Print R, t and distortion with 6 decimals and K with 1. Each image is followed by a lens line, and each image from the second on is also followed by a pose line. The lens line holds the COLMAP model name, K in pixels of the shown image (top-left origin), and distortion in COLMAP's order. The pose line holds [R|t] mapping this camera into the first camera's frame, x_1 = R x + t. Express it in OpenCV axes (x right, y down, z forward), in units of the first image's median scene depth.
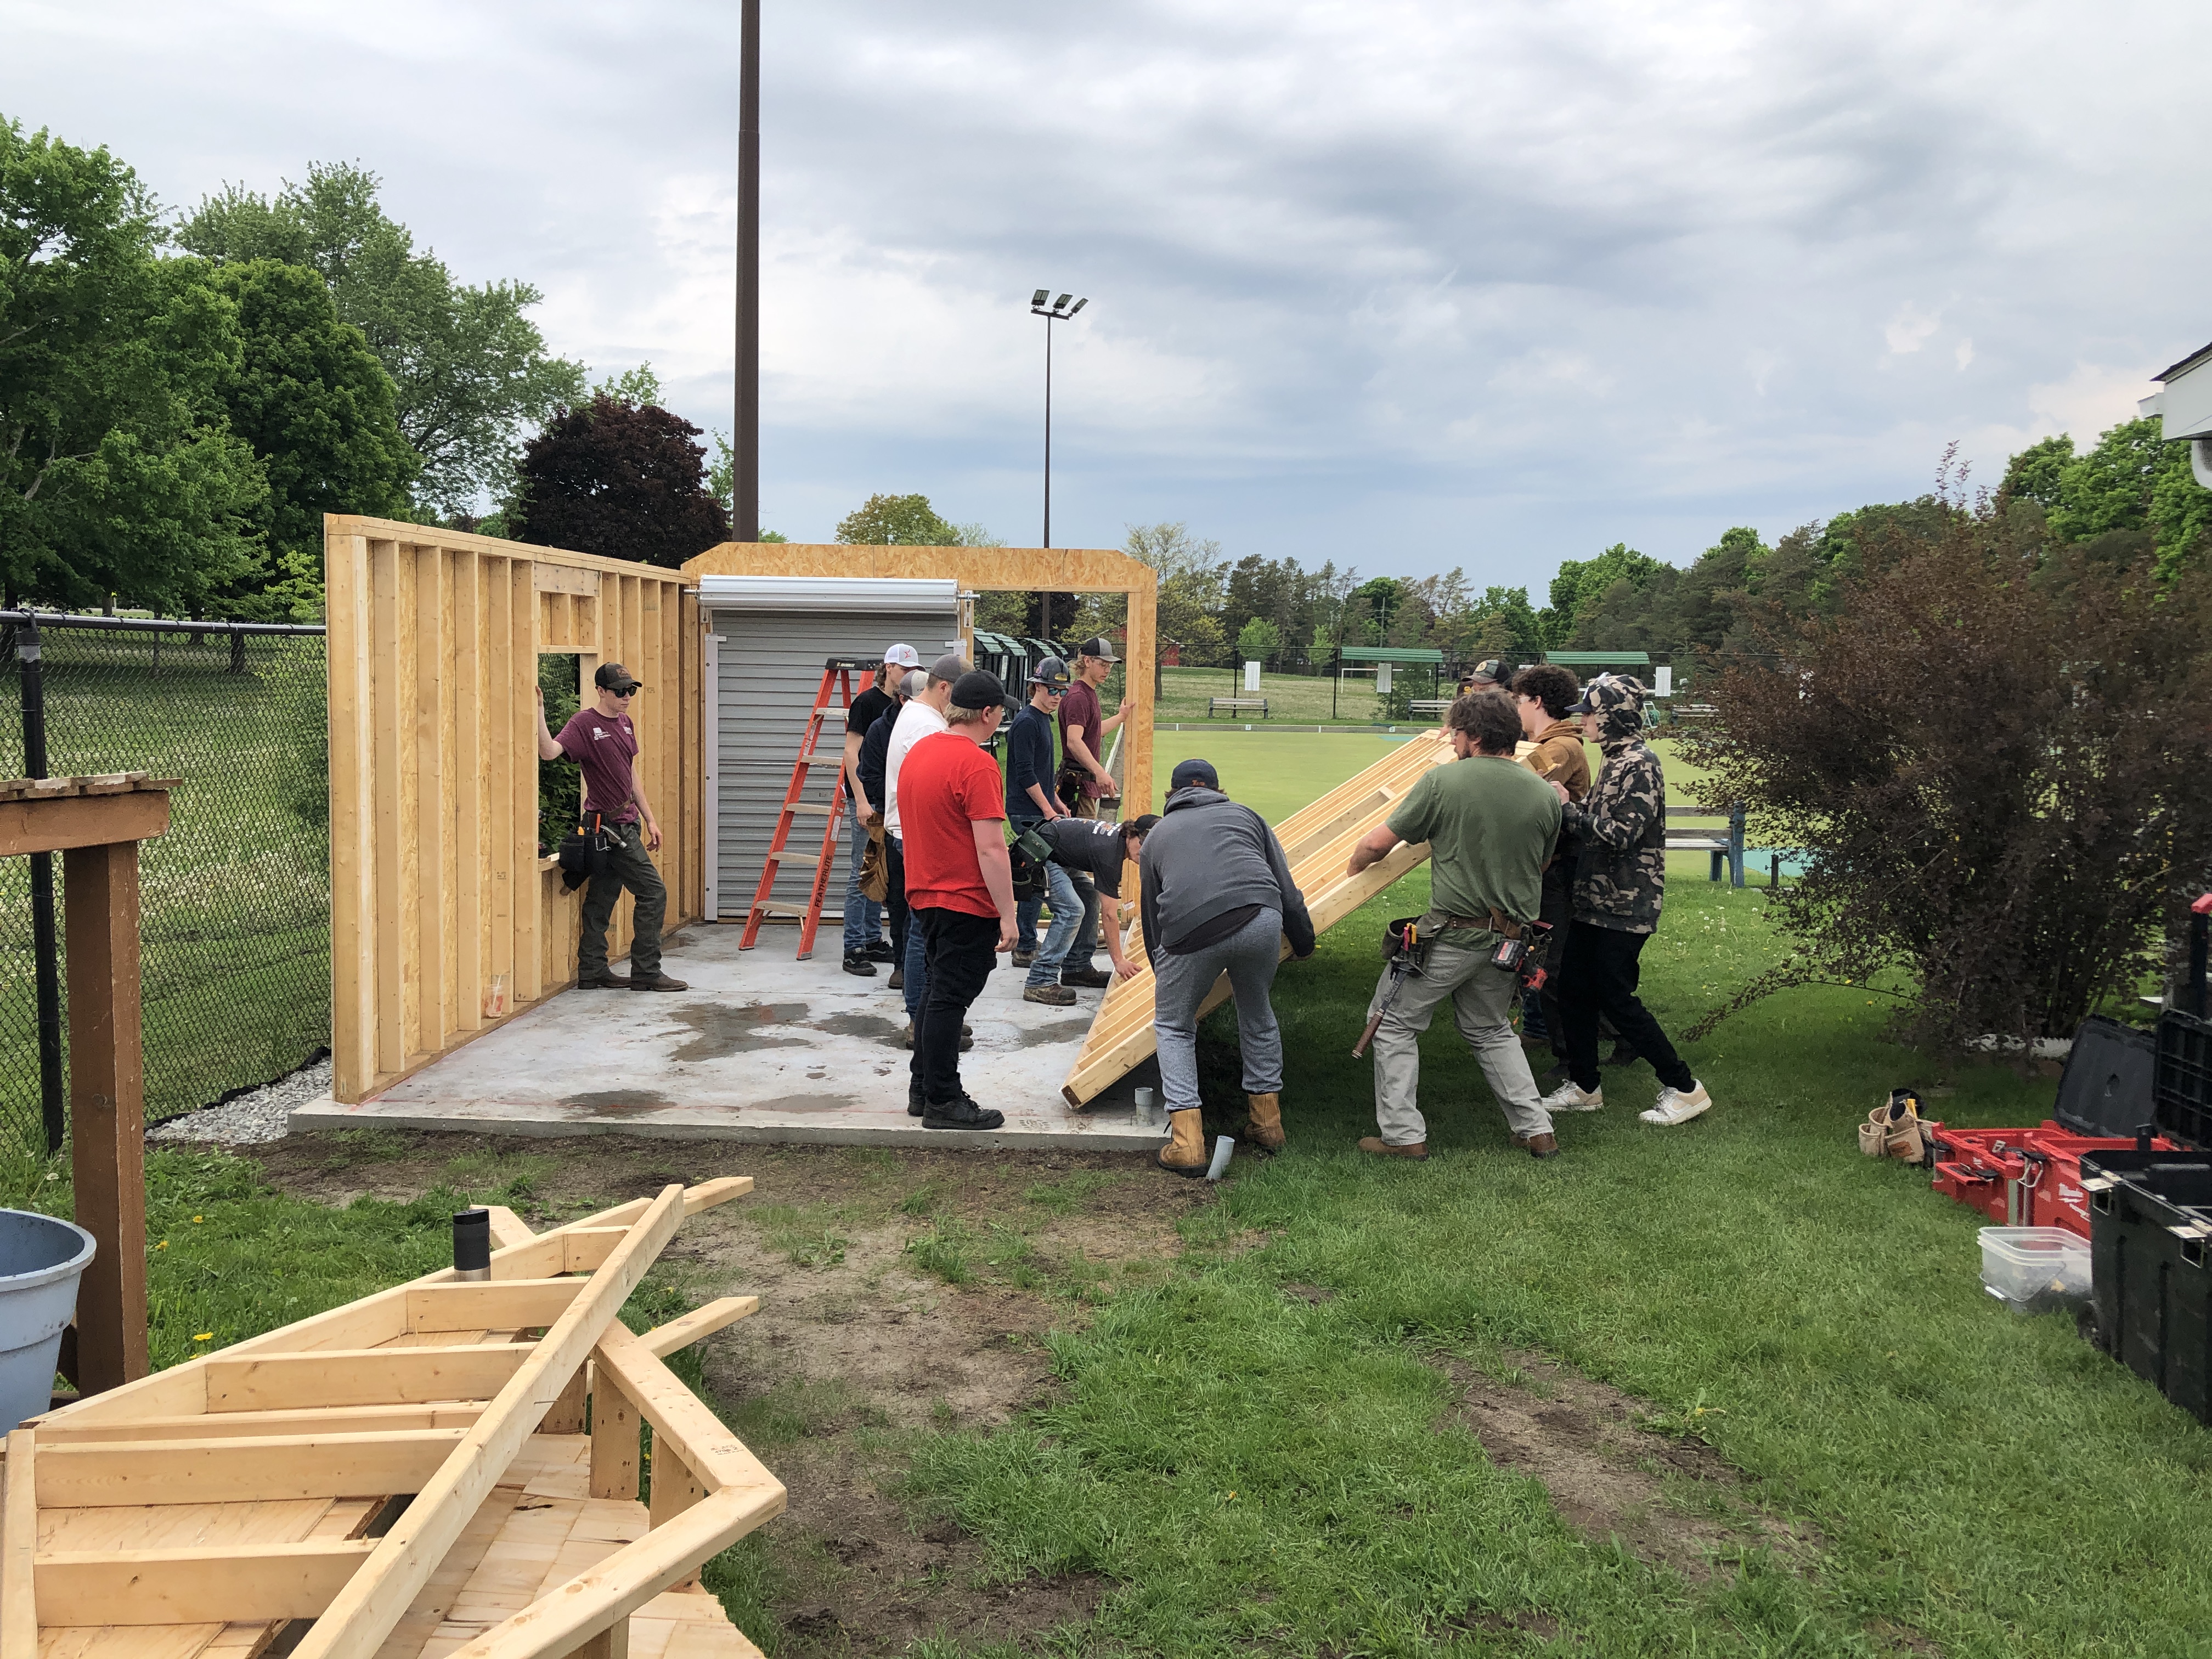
lens RADIAL K [[1885.4, 0, 1107.2], [0, 1885.4, 817.5], [0, 0, 1]] dist [0.042945, -0.002565]
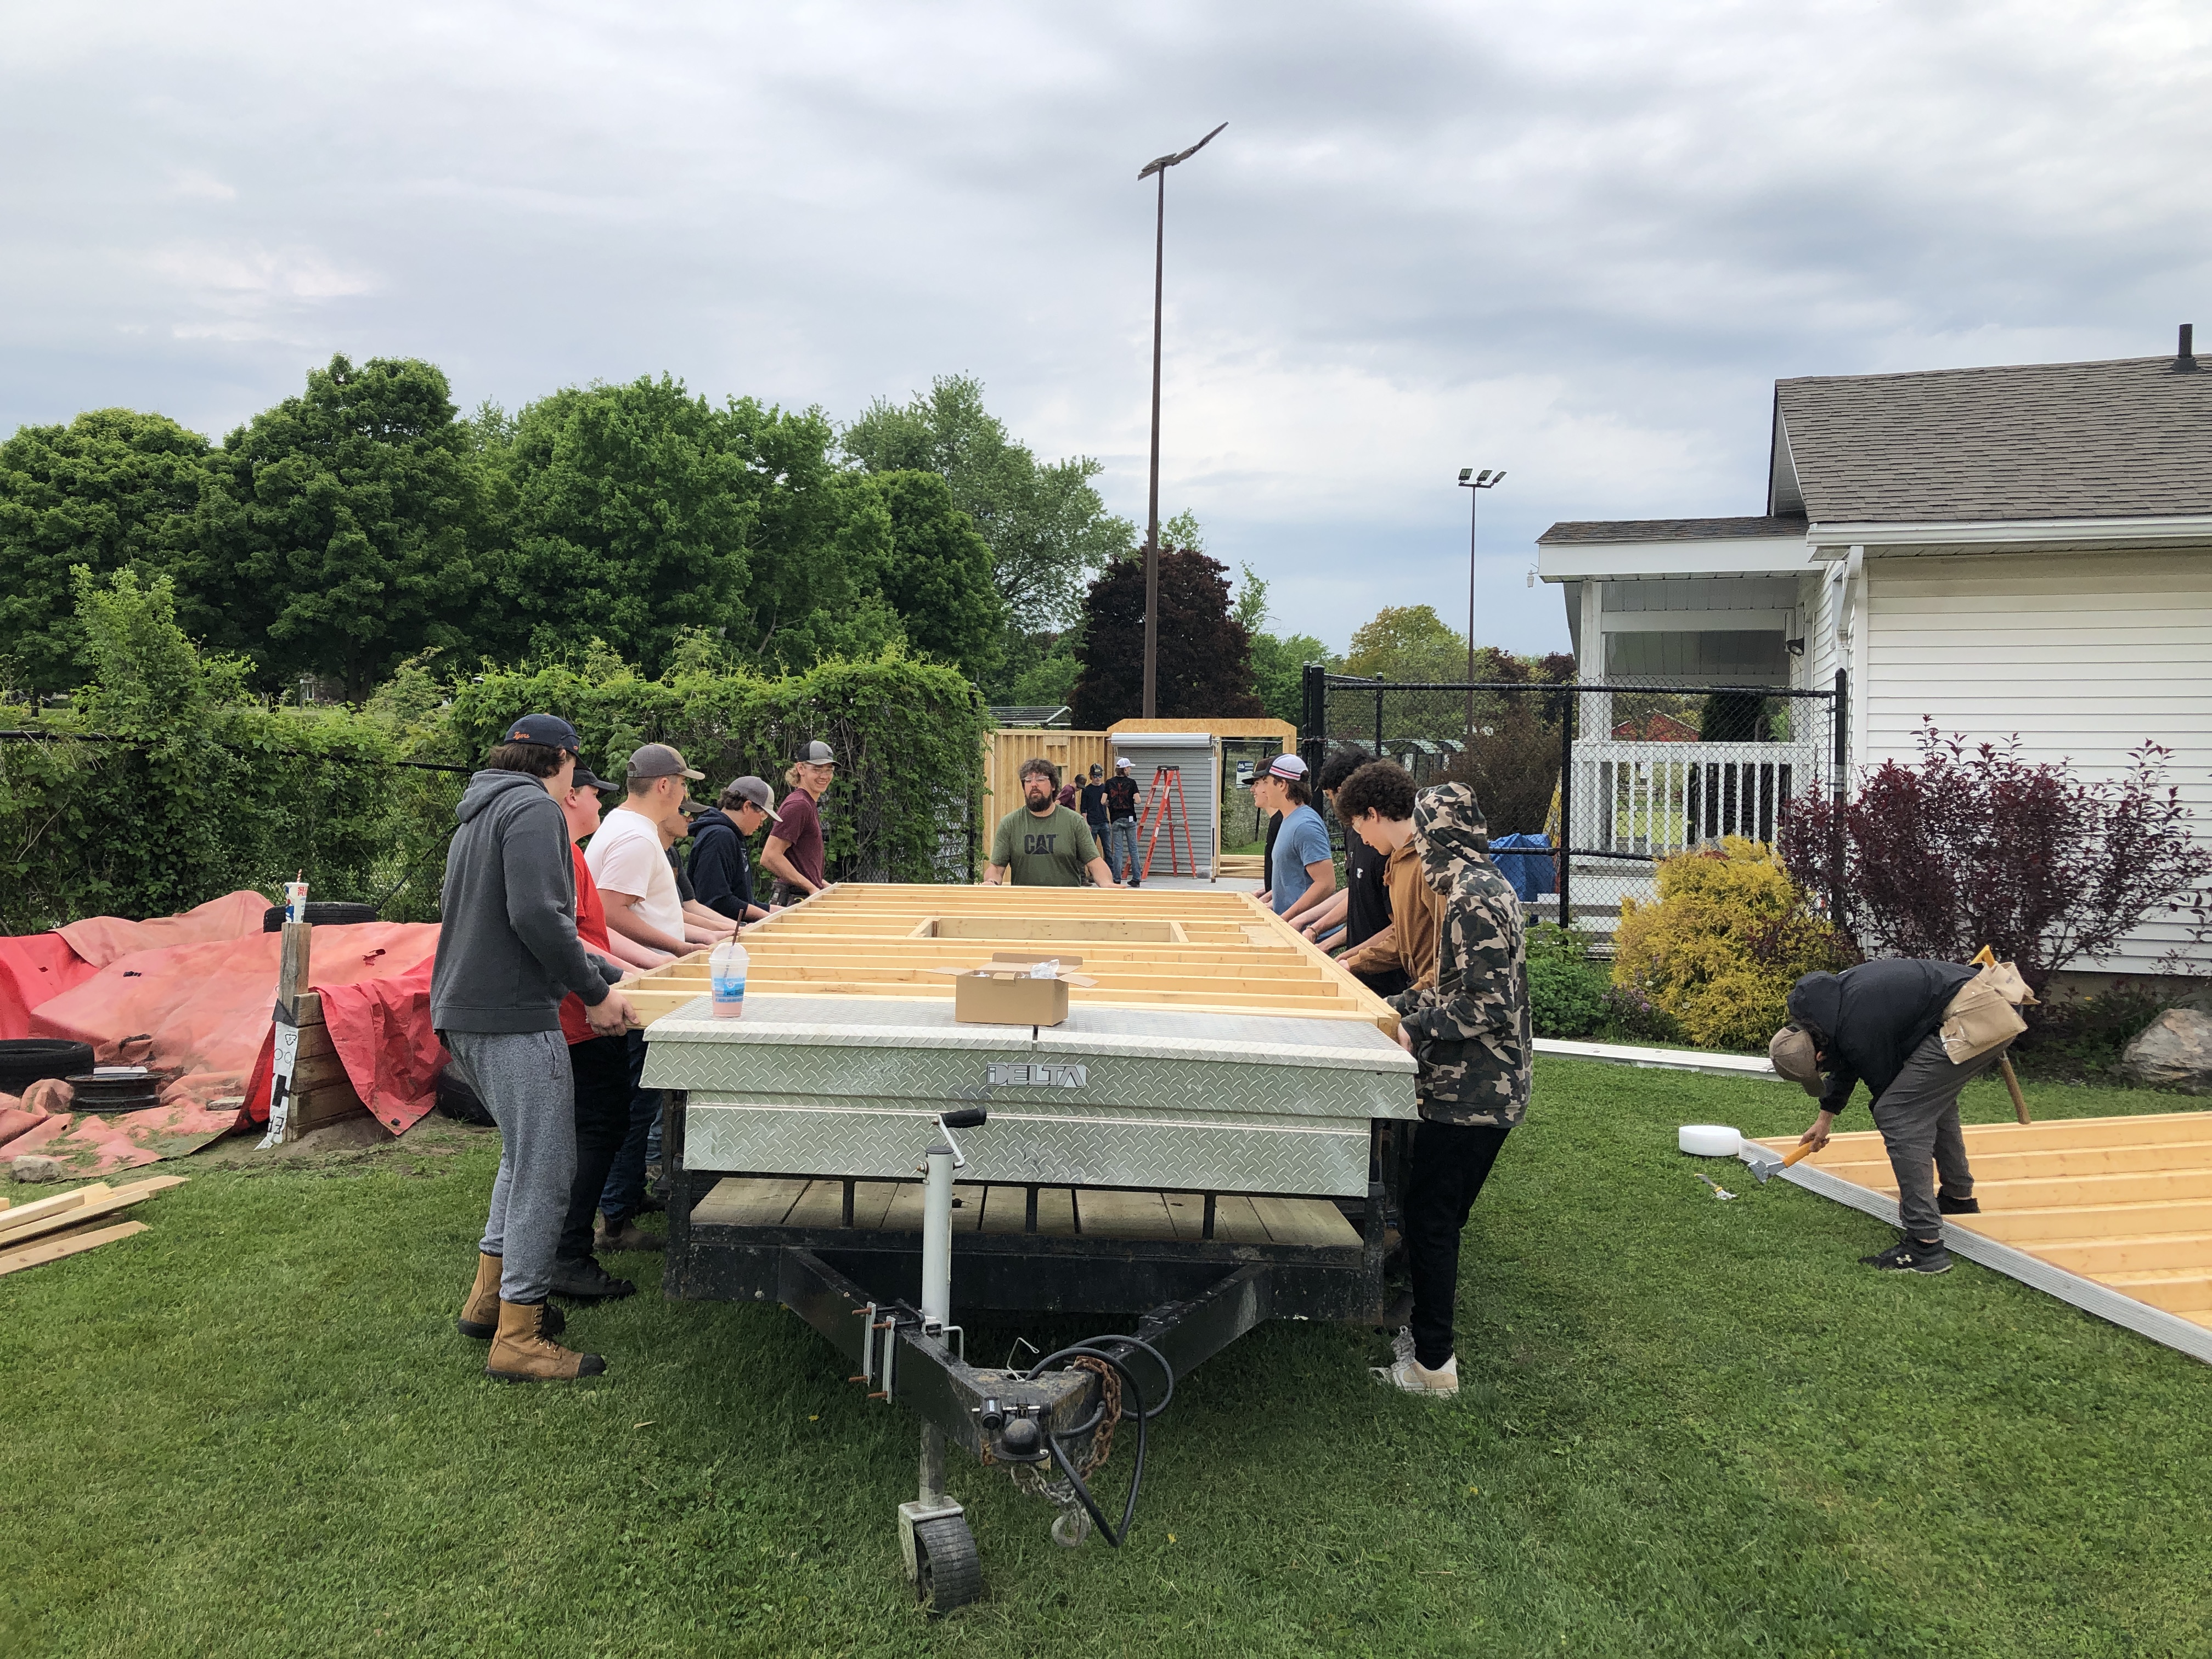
lens RADIAL K [[1885.4, 0, 1107.2], [0, 1885.4, 817.5], [0, 0, 1]] dist [0.042945, -0.002565]
pose [[0.957536, 0.000181, -0.288314, 0.086528], [-0.014264, 0.998805, -0.046745, 0.017388], [0.287961, 0.048873, 0.956394, -0.240781]]
